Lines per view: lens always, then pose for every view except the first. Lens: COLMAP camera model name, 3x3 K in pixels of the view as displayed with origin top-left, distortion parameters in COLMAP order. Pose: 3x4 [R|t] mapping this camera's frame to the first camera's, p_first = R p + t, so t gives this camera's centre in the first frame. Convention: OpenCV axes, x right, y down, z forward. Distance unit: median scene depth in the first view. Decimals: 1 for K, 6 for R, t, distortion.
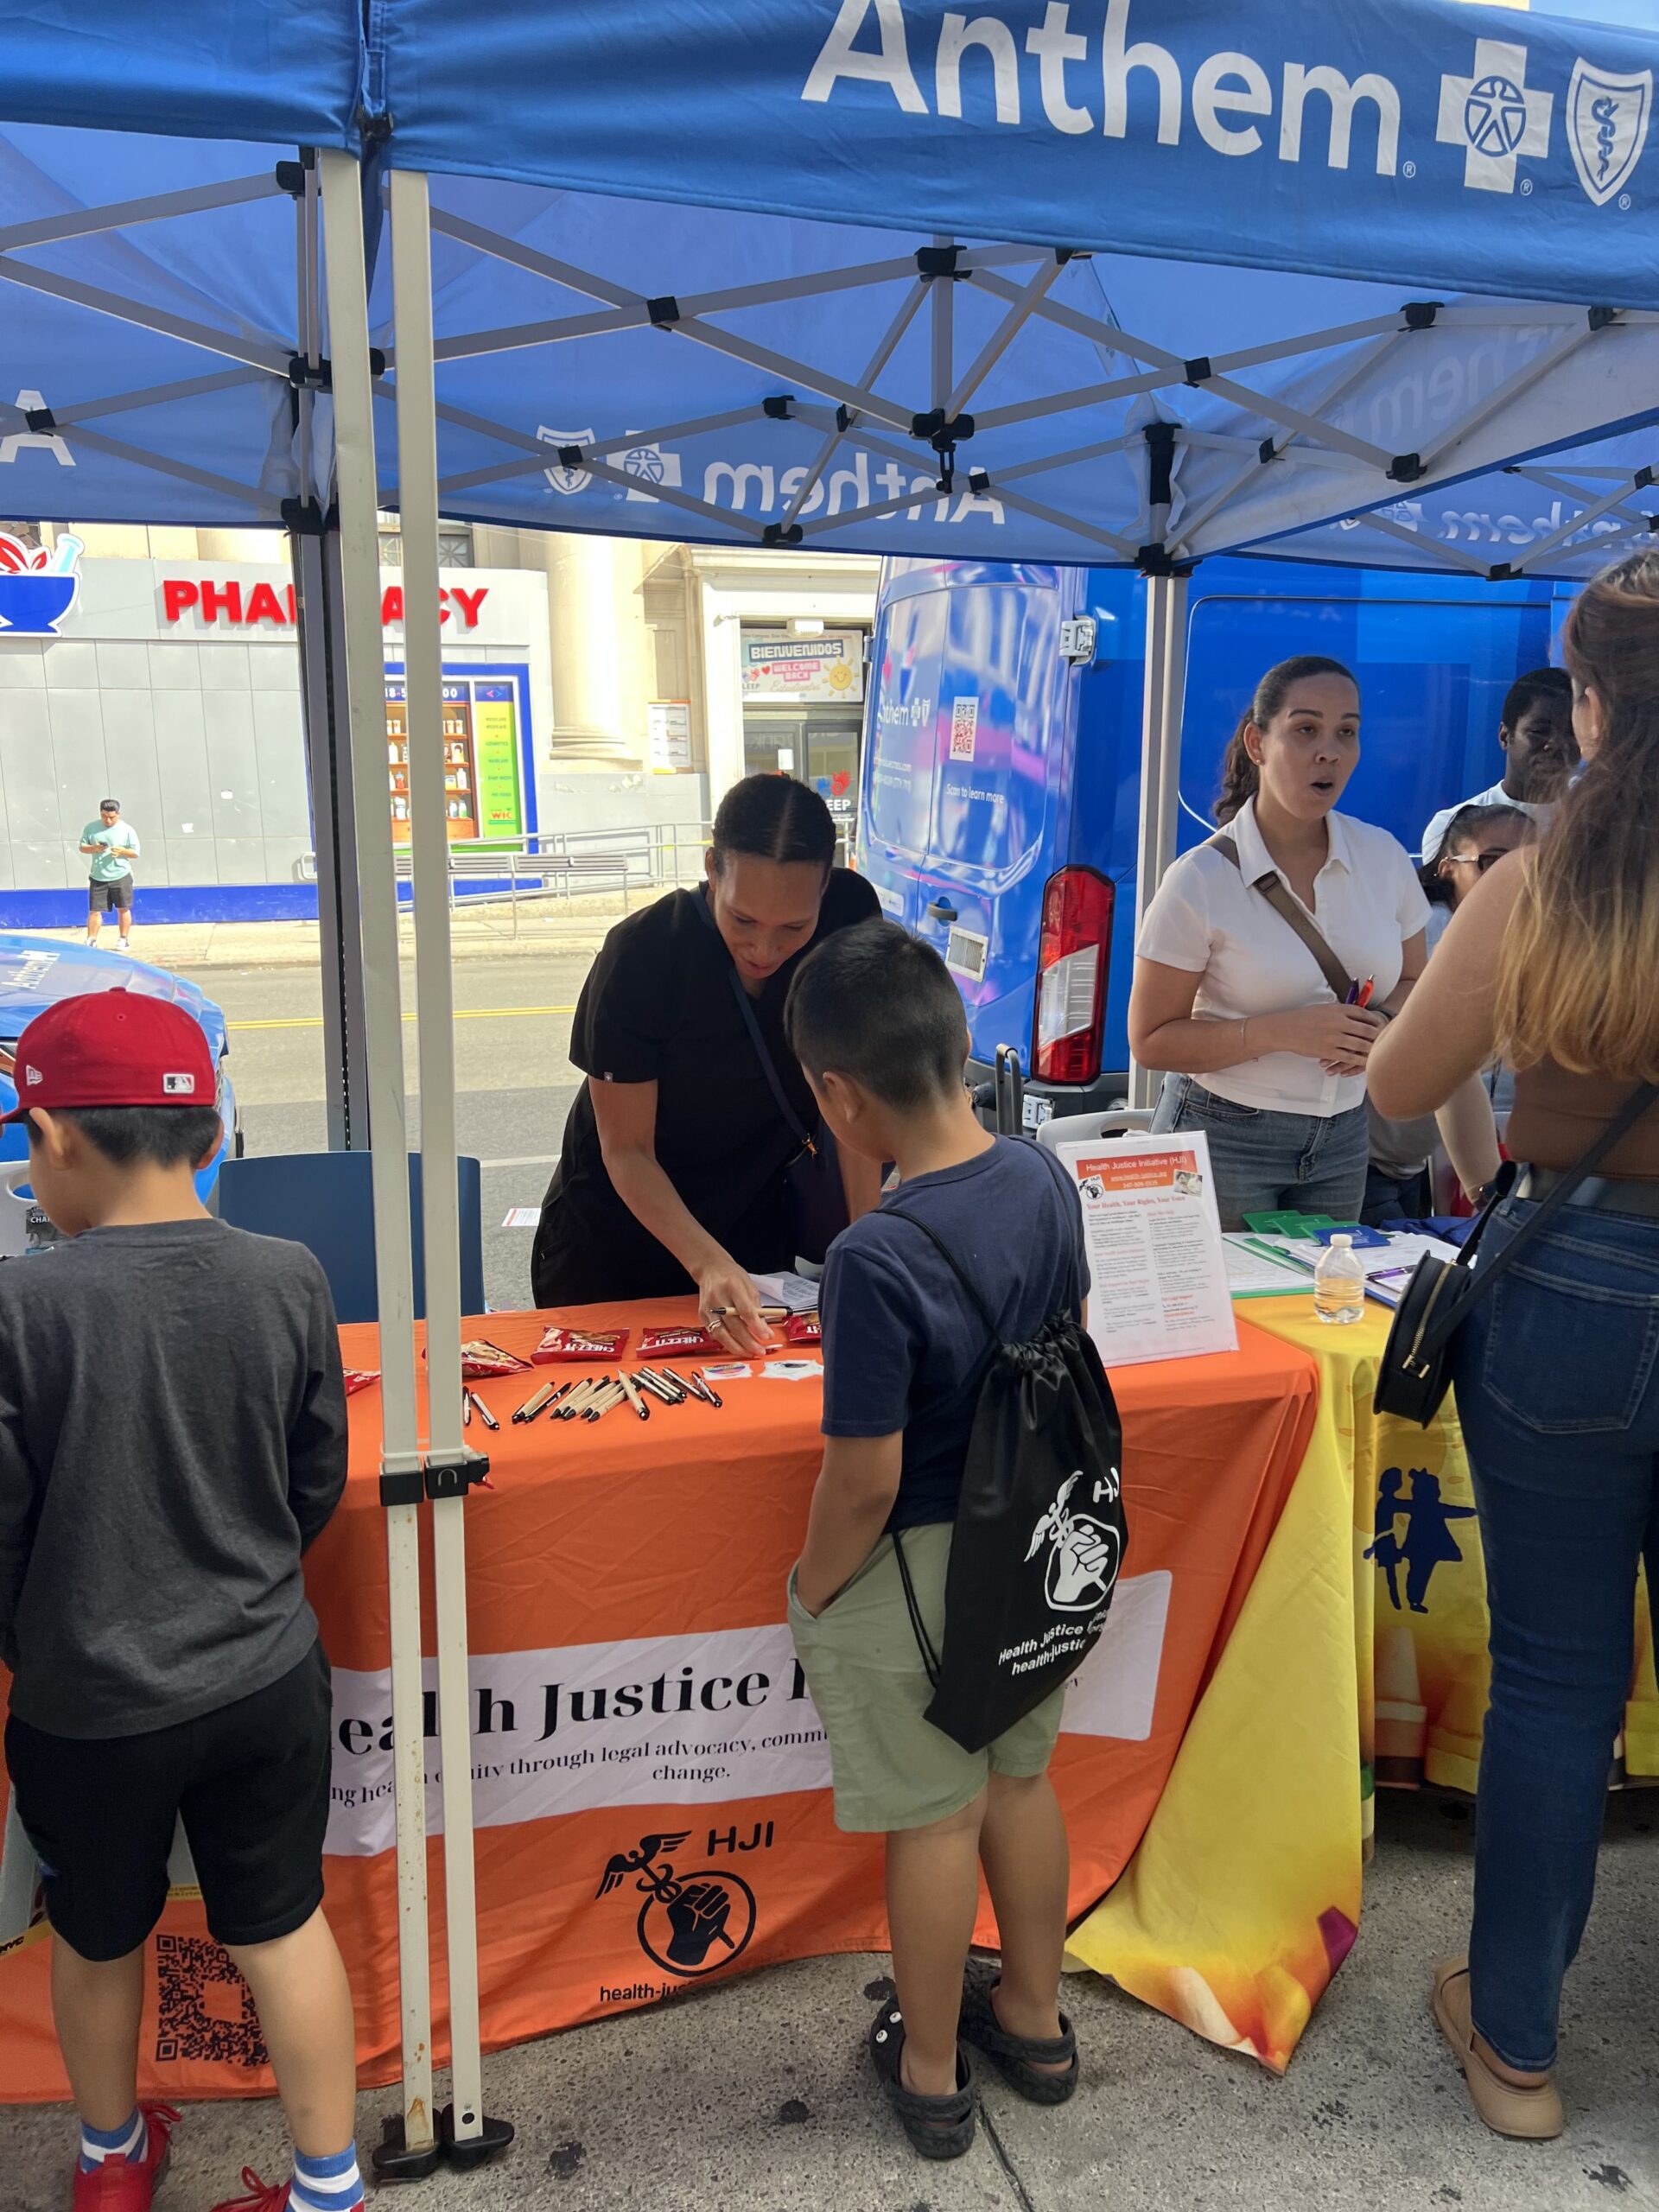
lens RADIAL K [[1691.3, 0, 842.2], [0, 1691.3, 1111.1], [0, 0, 1]] dist [0.013185, 0.003798]
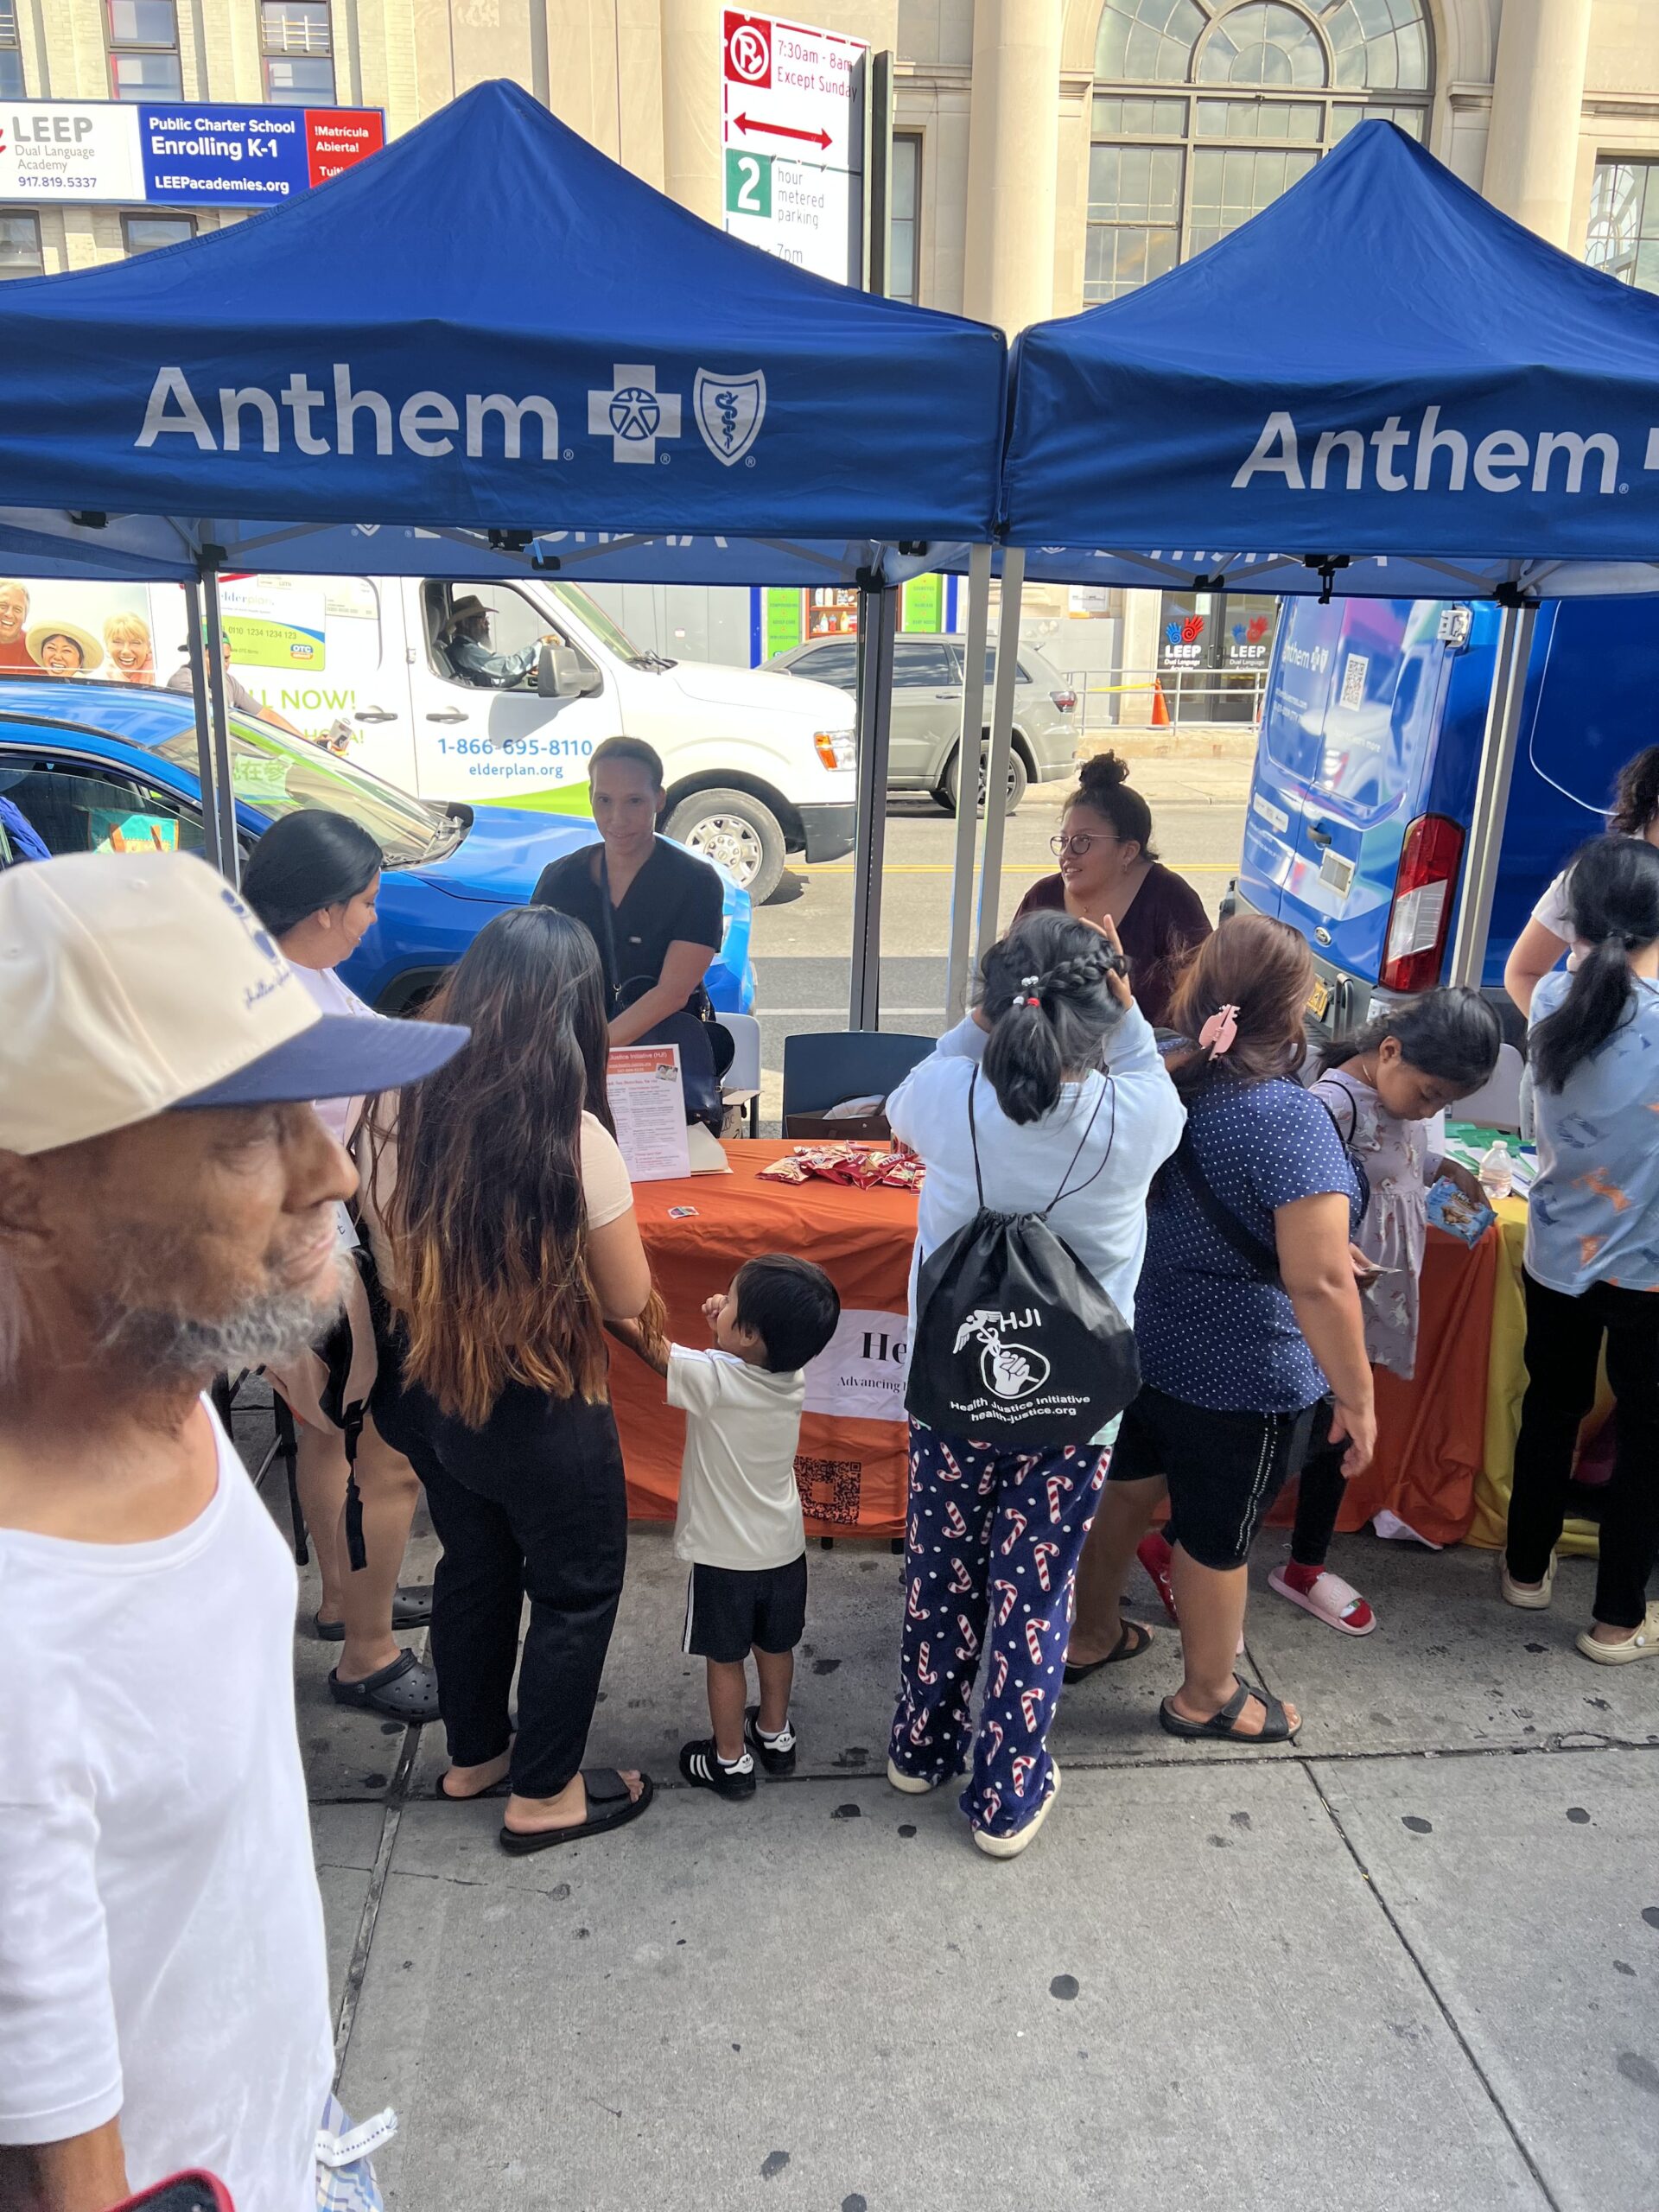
lens RADIAL K [[1691.3, 0, 844.4], [0, 1691.3, 1084.0], [0, 0, 1]] dist [0.013185, 0.003798]
pose [[0.972358, 0.093054, -0.214150, 0.013961], [-0.074573, 0.992885, 0.092833, -0.075056], [0.221265, -0.074298, 0.972379, -0.601986]]
